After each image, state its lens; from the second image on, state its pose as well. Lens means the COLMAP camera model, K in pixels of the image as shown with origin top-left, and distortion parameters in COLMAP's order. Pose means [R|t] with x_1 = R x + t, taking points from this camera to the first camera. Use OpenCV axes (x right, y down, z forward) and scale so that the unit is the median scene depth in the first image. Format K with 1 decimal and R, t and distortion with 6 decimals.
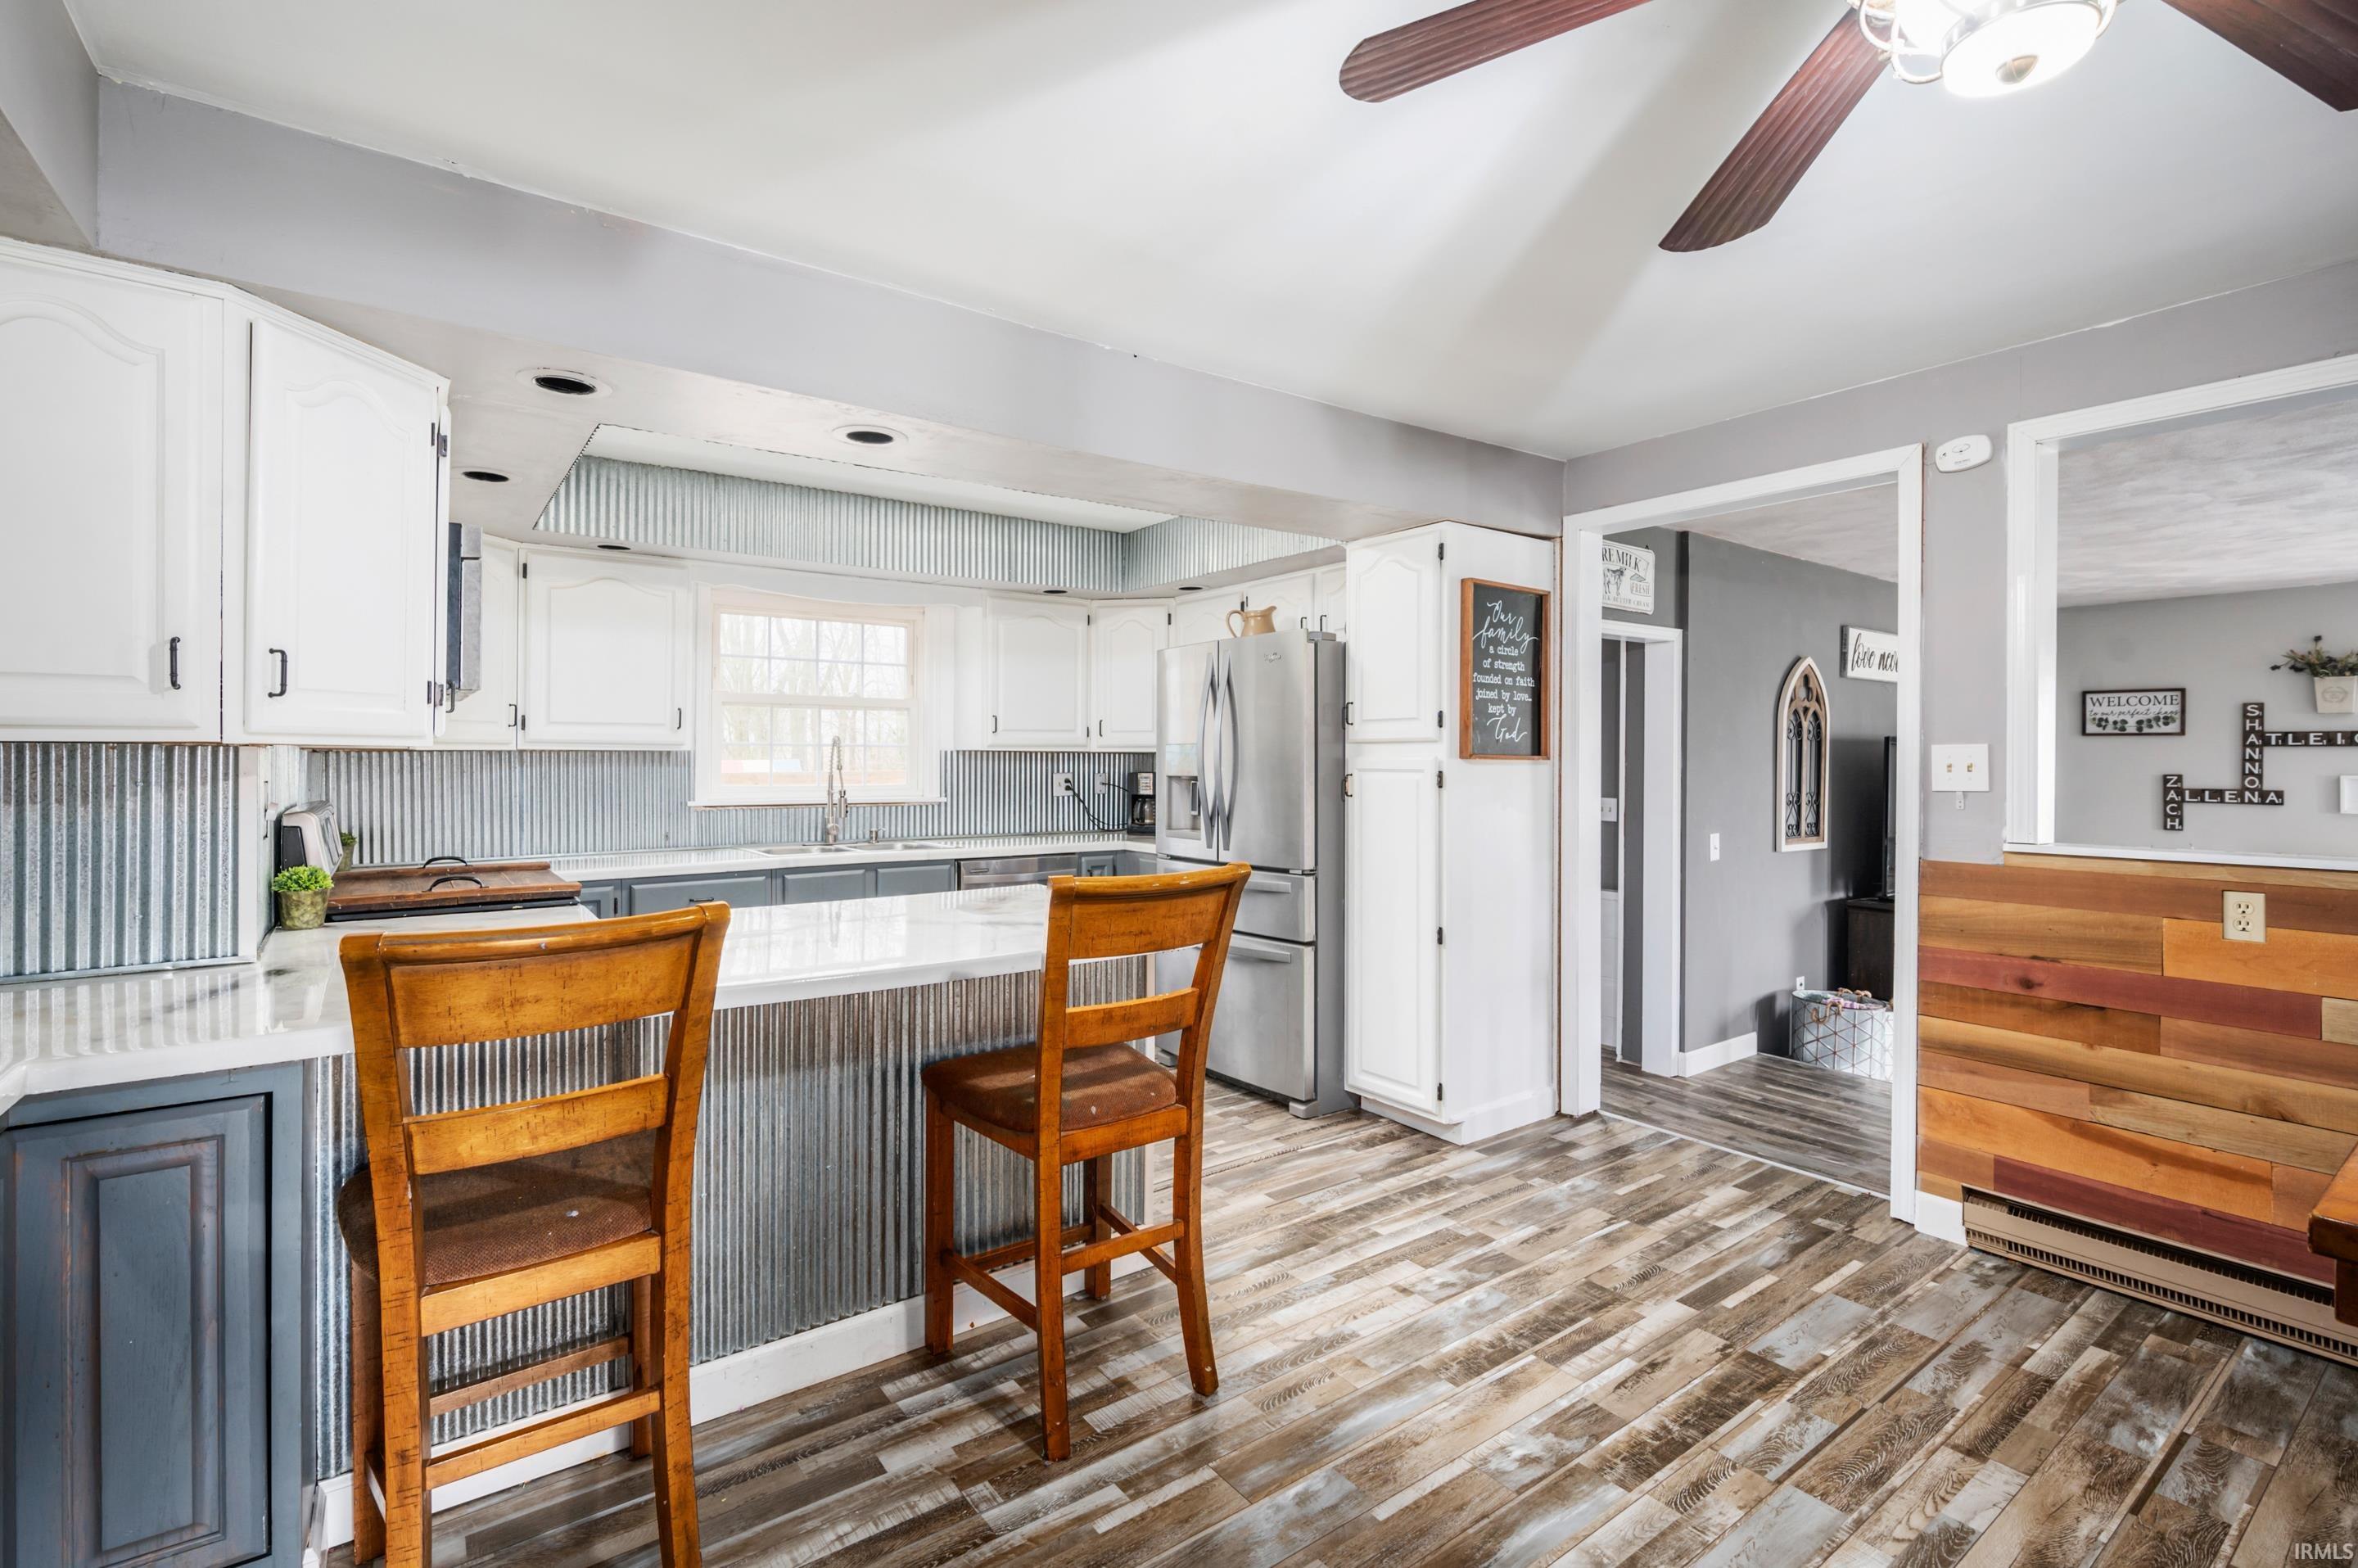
lens RADIAL K [[1084.6, 0, 1160.1], [0, 1084.6, 765.2], [0, 0, 1]] dist [-0.004471, -0.000254]
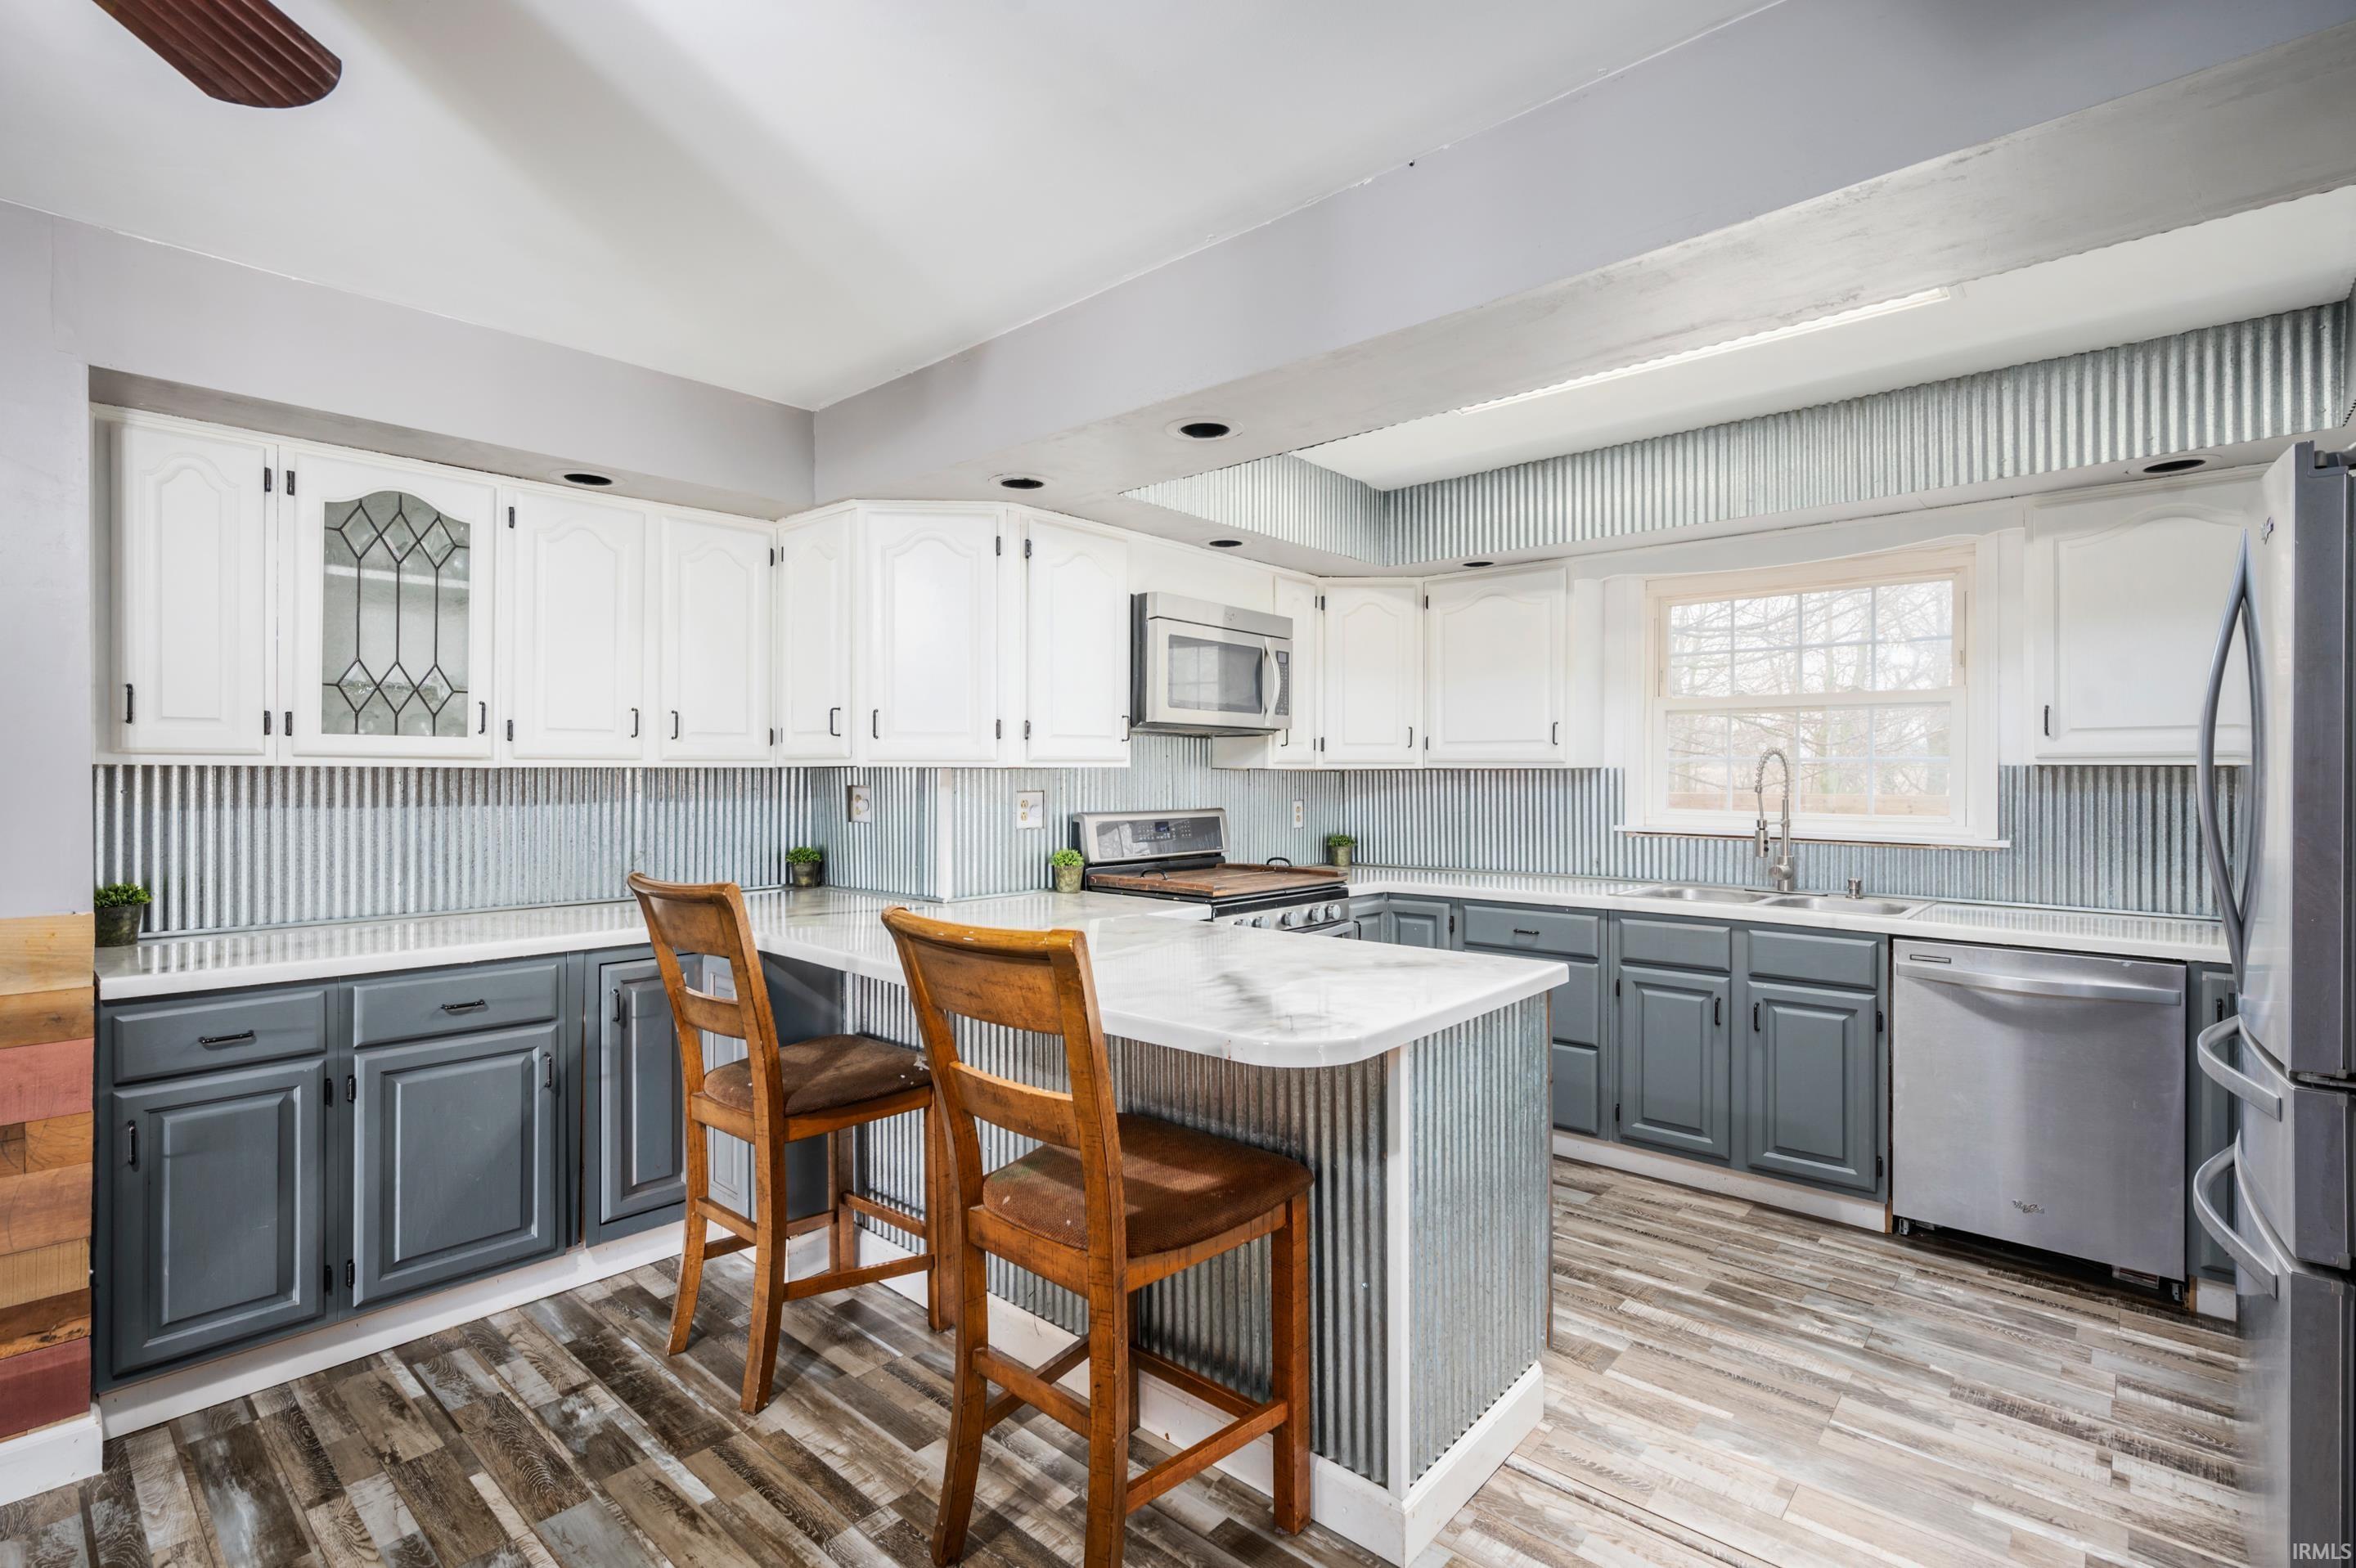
lens RADIAL K [[1085.3, 0, 1120.3], [0, 1085.3, 779.3], [0, 0, 1]] dist [0.001379, -0.000089]
pose [[0.189489, 0.002094, -0.981881, 0.685474], [-0.006941, 0.999976, 0.000793, -0.005392], [0.981858, 0.006665, 0.189499, 0.821339]]
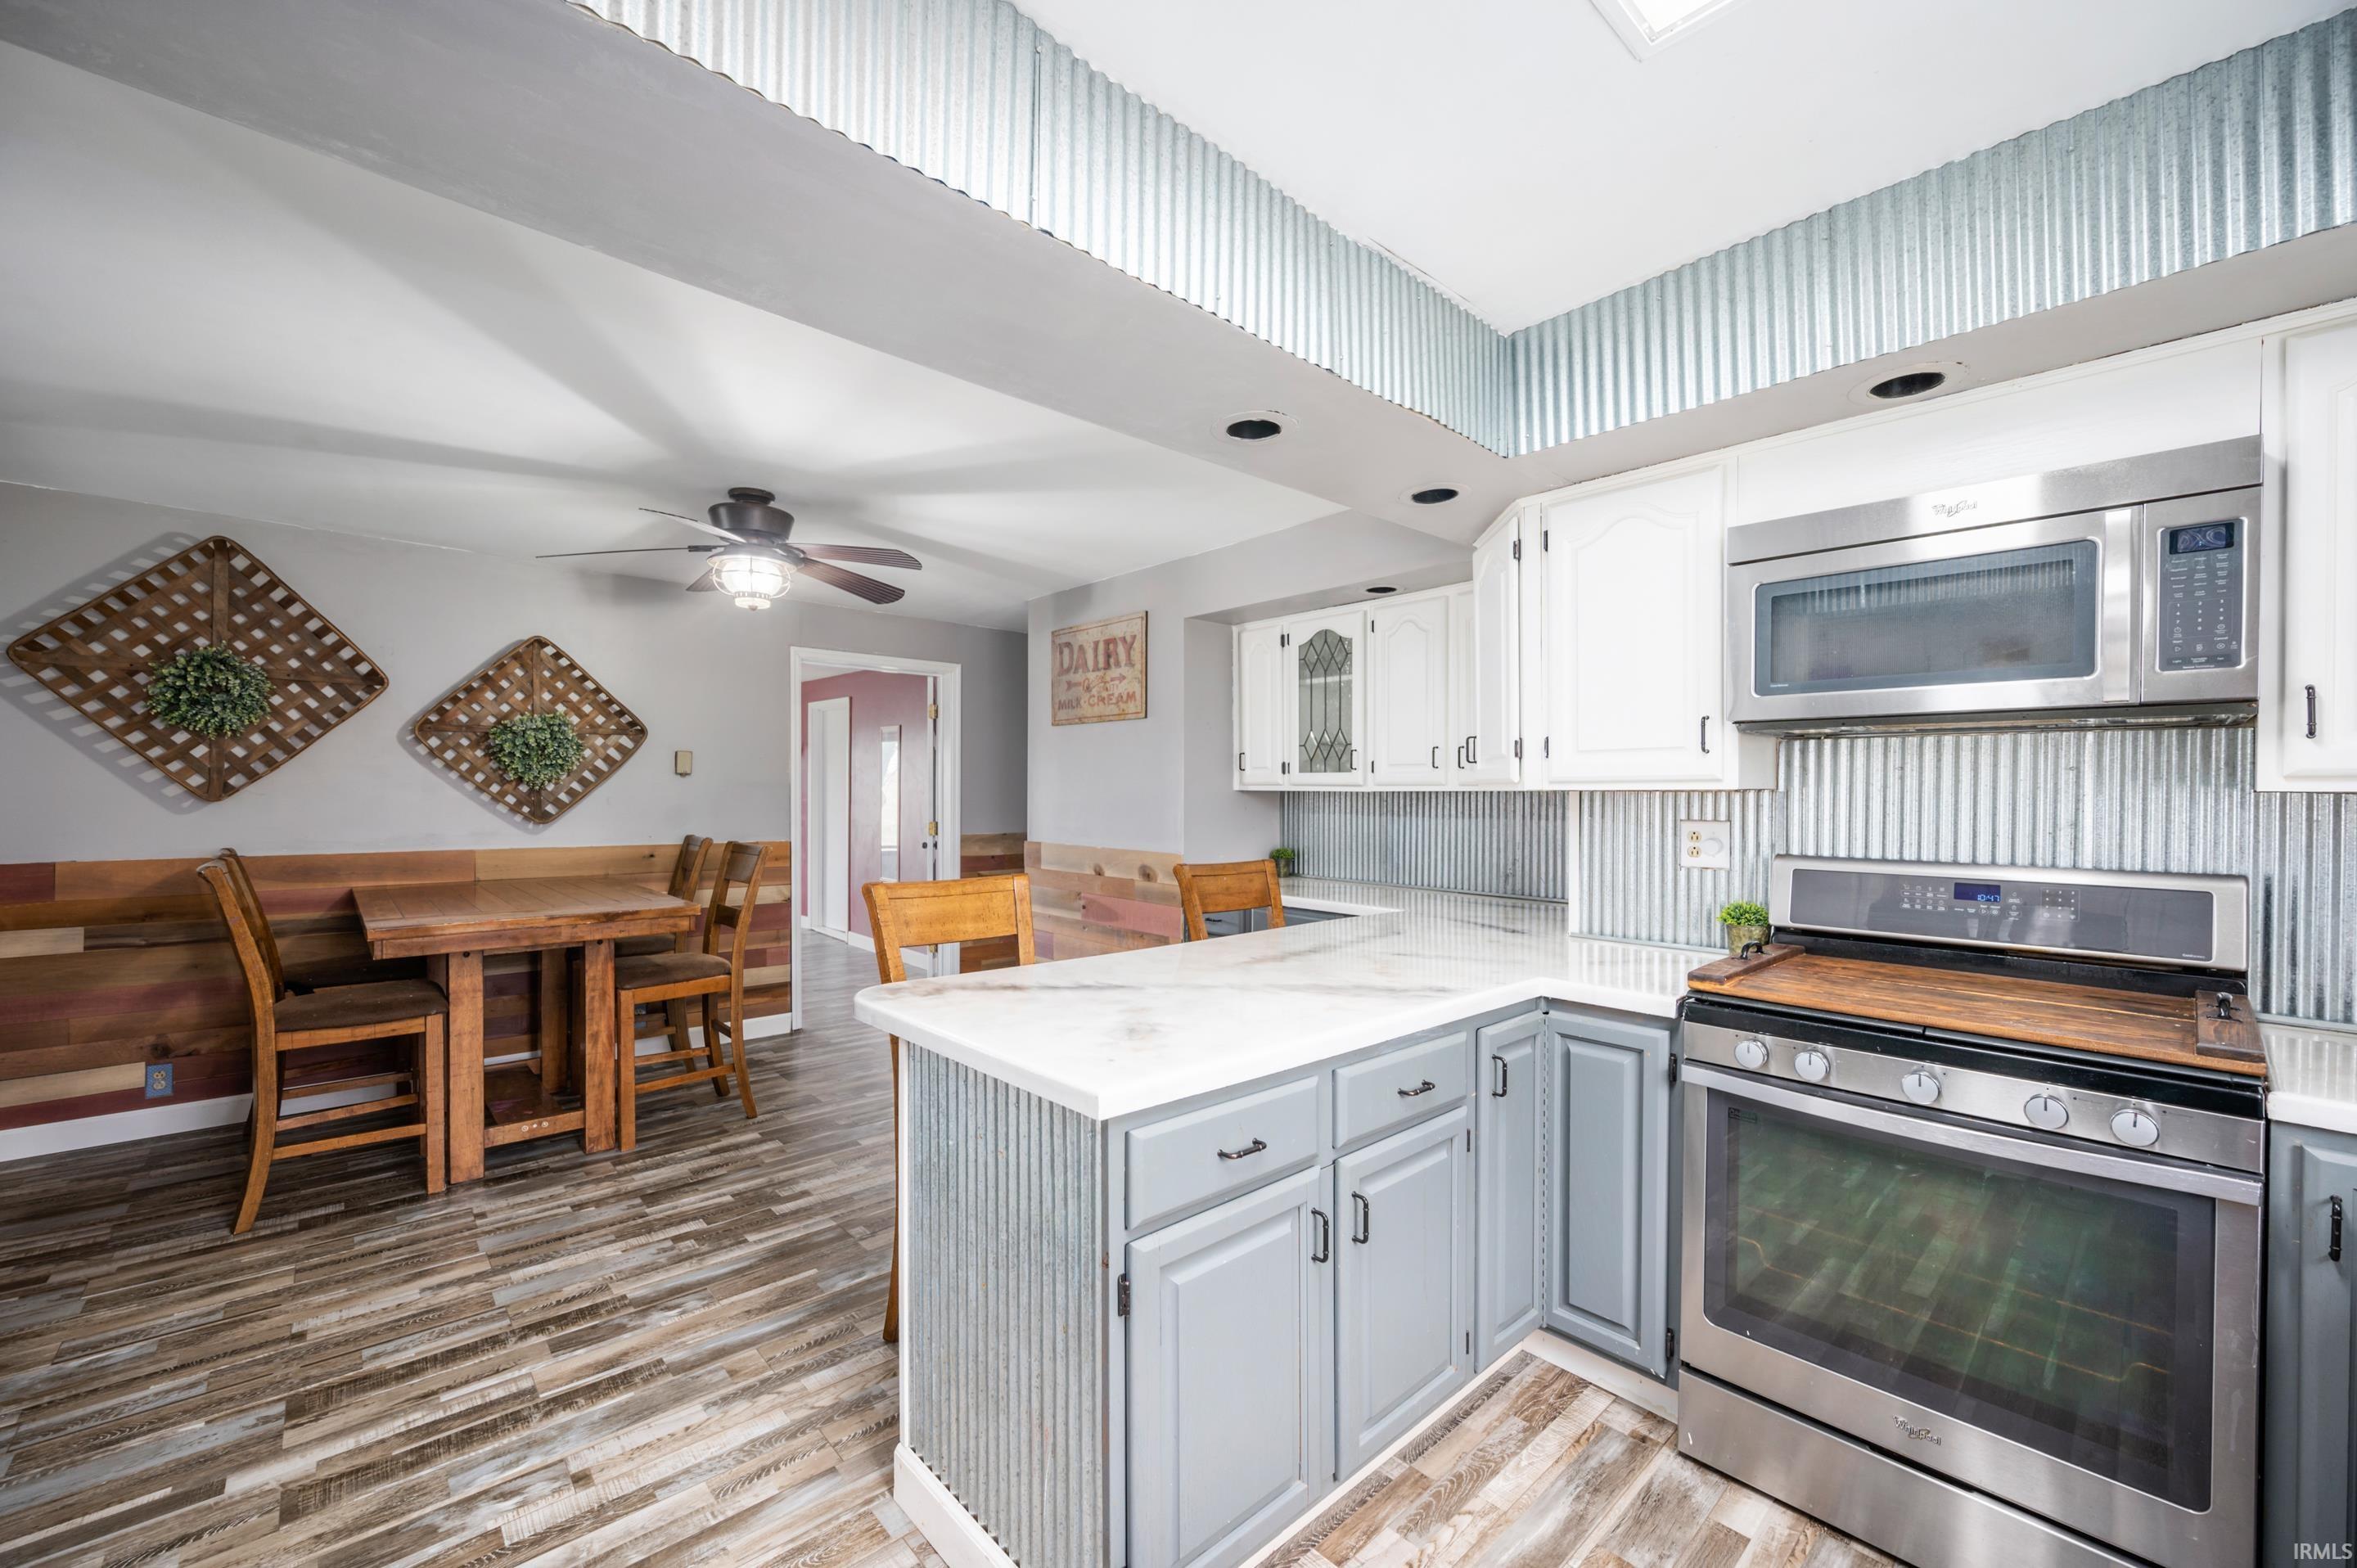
lens RADIAL K [[942.4, 0, 1181.9], [0, 942.4, 790.9], [0, 0, 1]] dist [-0.002012, -0.000046]
pose [[-0.994710, -0.007378, -0.102459, -0.150511], [-0.007976, 0.999953, 0.005433, -0.019784], [0.102414, 0.006221, -0.994722, 1.942005]]
